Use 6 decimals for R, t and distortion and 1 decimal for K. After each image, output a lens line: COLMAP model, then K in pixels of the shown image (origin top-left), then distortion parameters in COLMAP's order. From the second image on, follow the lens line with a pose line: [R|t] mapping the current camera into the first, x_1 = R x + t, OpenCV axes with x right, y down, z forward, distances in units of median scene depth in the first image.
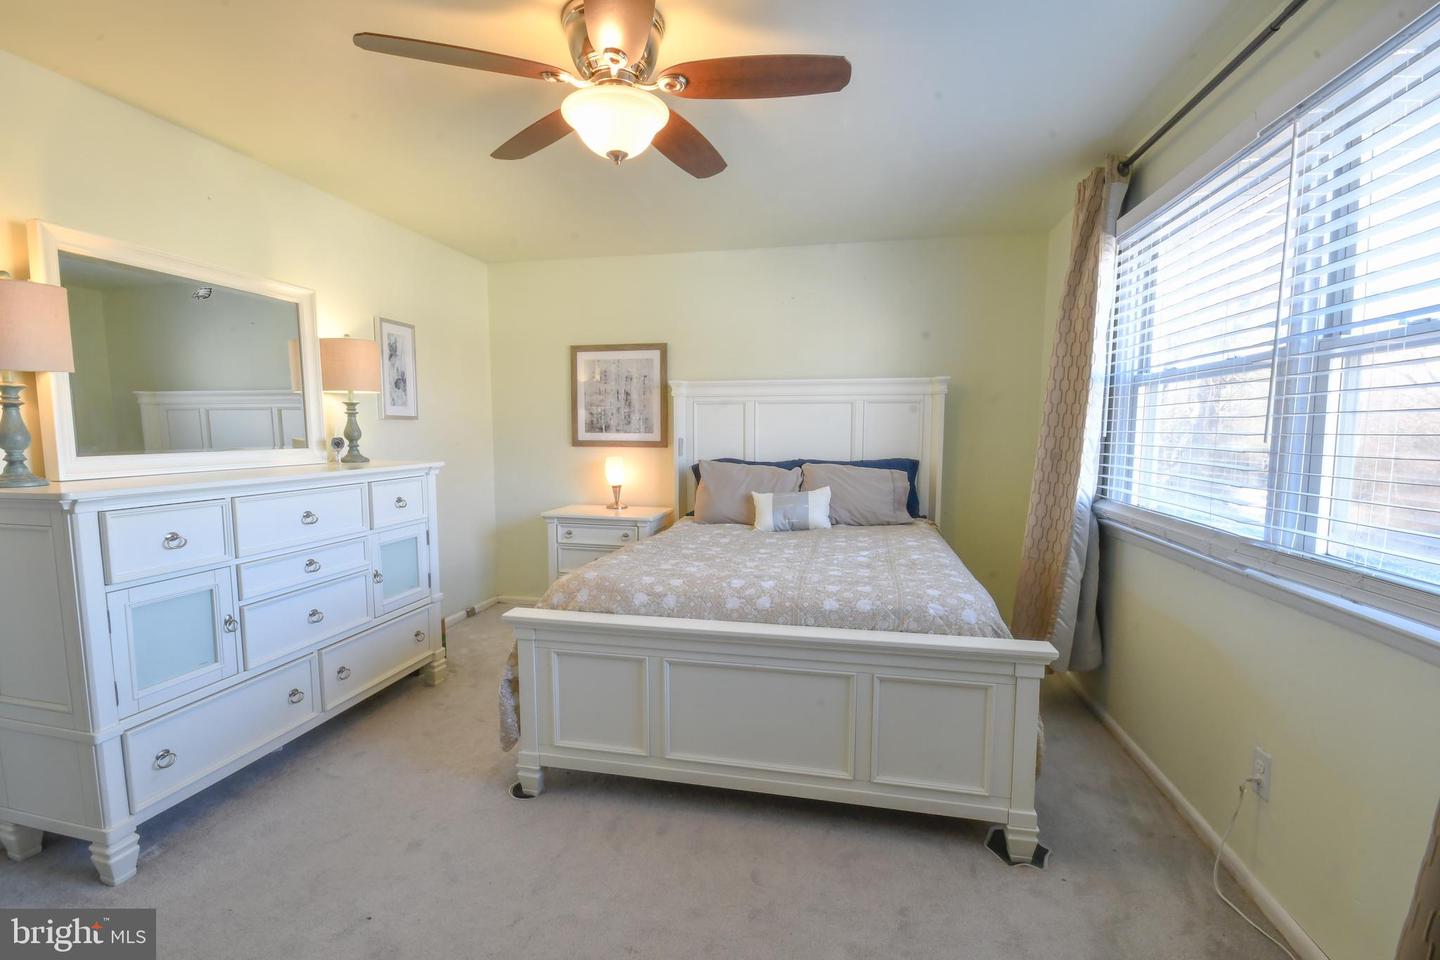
lens RADIAL K [[634.0, 0, 710.7], [0, 634.0, 486.6], [0, 0, 1]] dist [-0.001815, -0.007438]
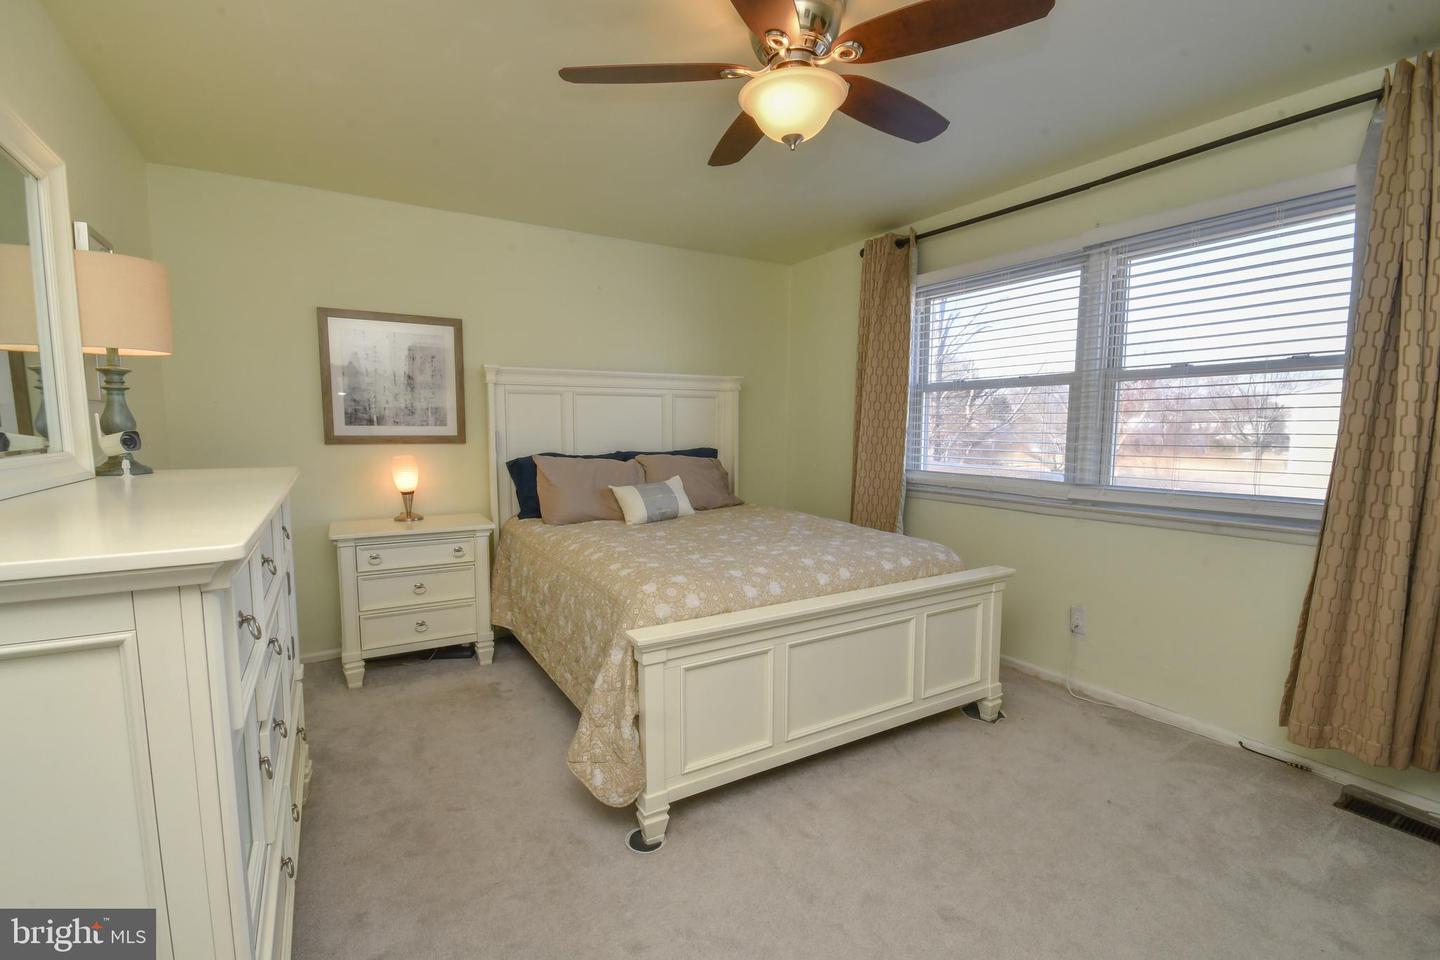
lens RADIAL K [[634.0, 0, 709.1], [0, 634.0, 483.2], [0, 0, 1]] dist [-0.001815, -0.007438]
pose [[0.732974, -0.060872, 0.677528, -0.446779], [0.060645, 0.997870, 0.024046, -0.009622], [-0.677548, 0.023464, 0.735104, 0.175487]]
